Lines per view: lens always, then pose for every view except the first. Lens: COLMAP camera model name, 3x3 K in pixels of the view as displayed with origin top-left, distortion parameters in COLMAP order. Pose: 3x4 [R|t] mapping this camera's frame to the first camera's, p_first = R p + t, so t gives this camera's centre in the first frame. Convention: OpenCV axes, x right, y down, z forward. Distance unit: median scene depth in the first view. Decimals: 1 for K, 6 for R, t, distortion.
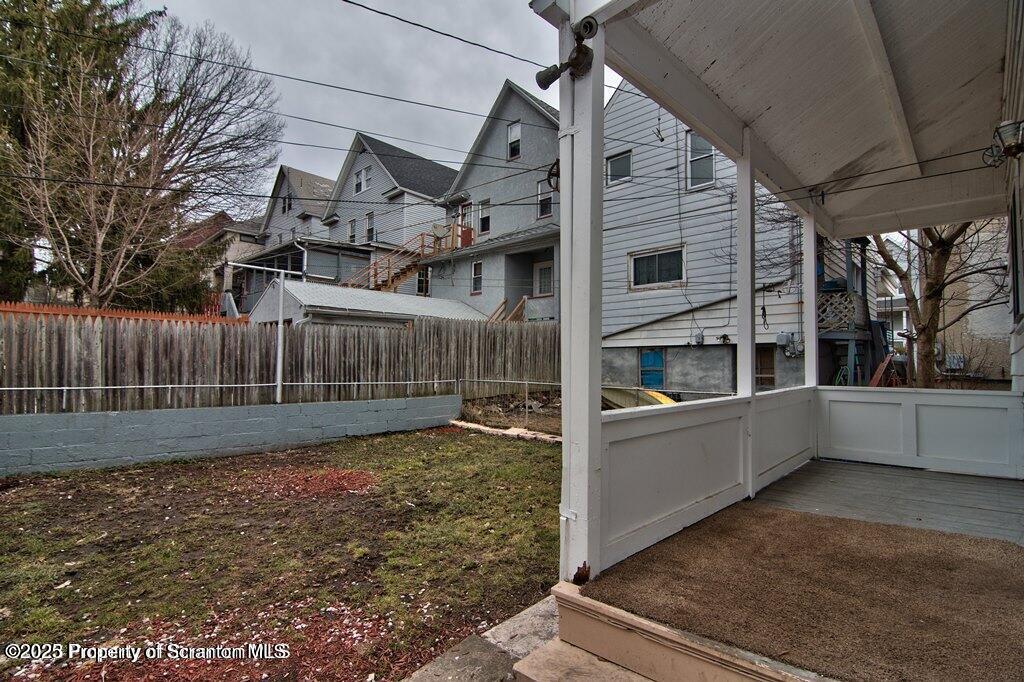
lens RADIAL K [[494.1, 0, 512.3], [0, 494.1, 343.2], [0, 0, 1]] dist [-0.001763, -0.000180]
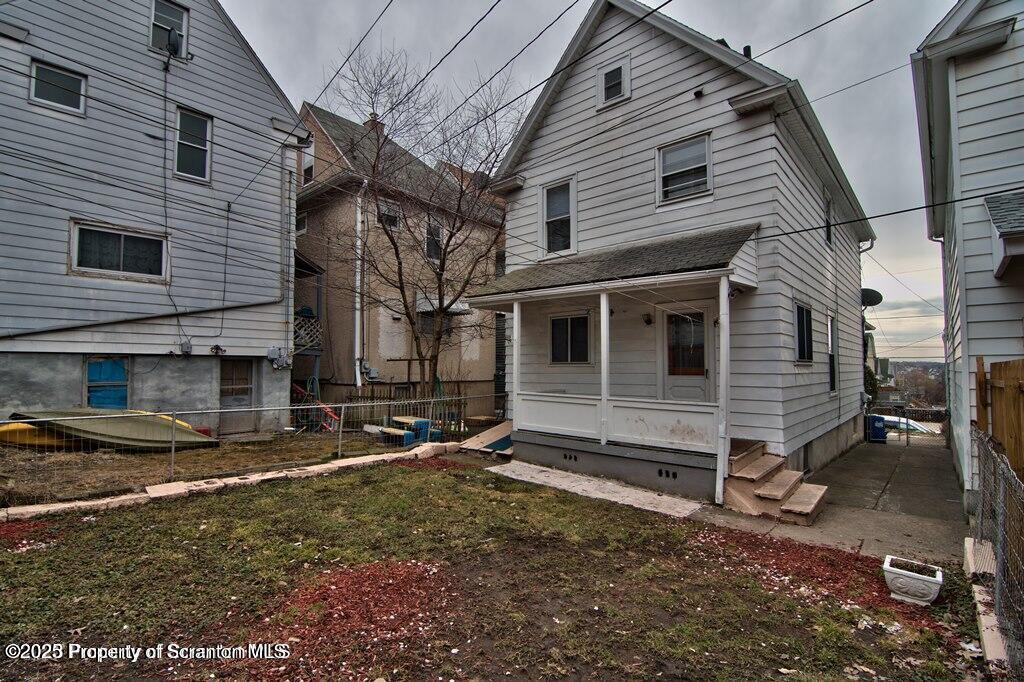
lens RADIAL K [[494.1, 0, 511.5], [0, 494.1, 343.2], [0, 0, 1]] dist [-0.001763, -0.000180]
pose [[-0.034130, 0.040810, 0.998584, -0.512672], [-0.050272, 0.997831, -0.042497, -0.008938], [-0.998152, -0.051651, -0.032004, 0.431714]]
